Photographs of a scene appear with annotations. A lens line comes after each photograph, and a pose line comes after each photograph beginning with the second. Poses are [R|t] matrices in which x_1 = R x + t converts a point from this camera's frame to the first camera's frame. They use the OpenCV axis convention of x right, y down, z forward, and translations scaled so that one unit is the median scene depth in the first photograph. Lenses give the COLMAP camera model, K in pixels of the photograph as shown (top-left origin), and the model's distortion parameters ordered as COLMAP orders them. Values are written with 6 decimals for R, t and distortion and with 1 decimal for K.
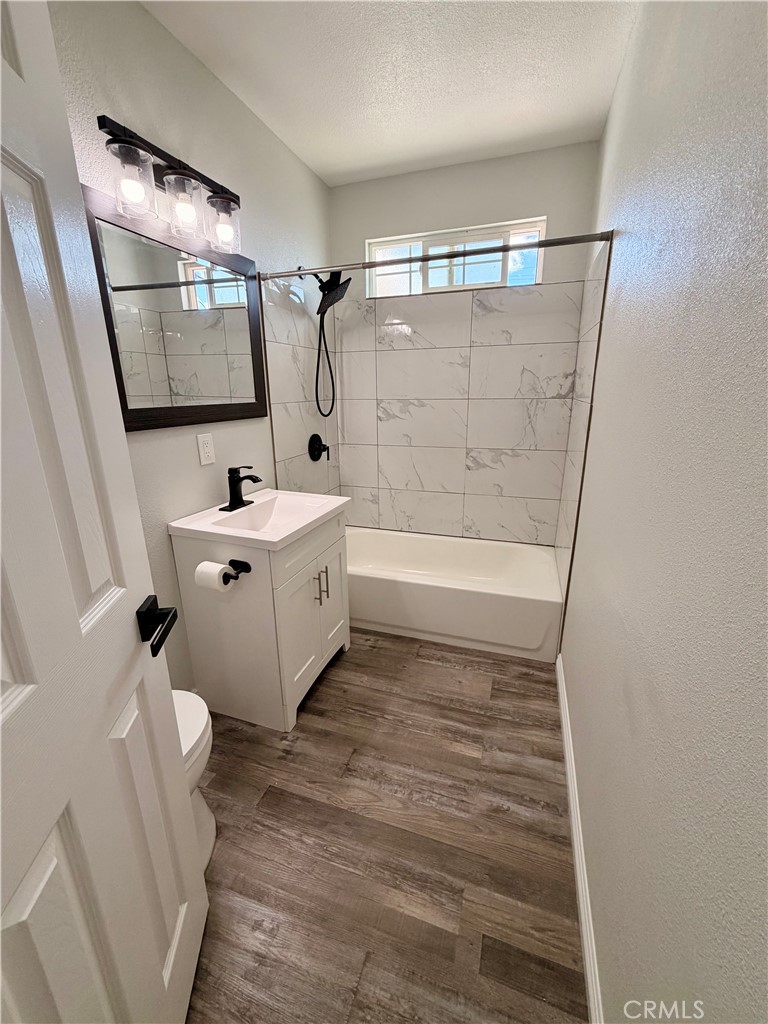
lens RADIAL K [[410.6, 0, 387.4], [0, 410.6, 508.6], [0, 0, 1]] dist [-0.001042, 0.002205]
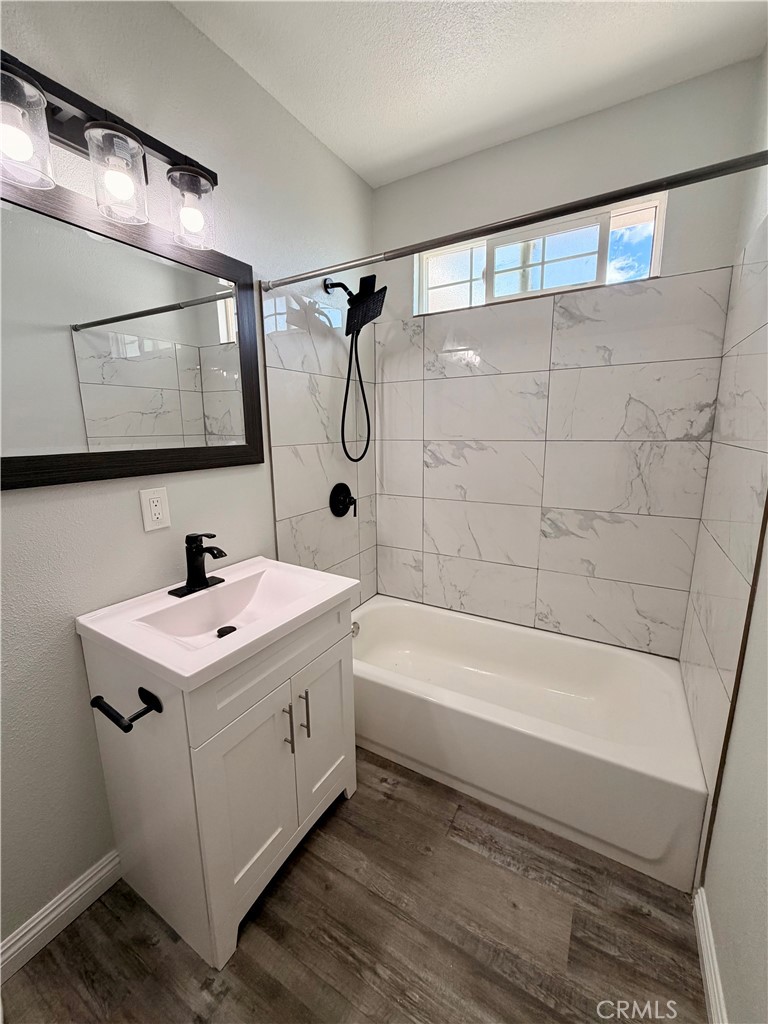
lens RADIAL K [[410.6, 0, 387.4], [0, 410.6, 508.3], [0, 0, 1]] dist [-0.001042, 0.002205]
pose [[0.980188, 0.036851, -0.194613, 0.074087], [-0.053809, 0.995131, -0.082578, -0.079047], [0.190622, 0.091413, 0.977398, 0.268474]]
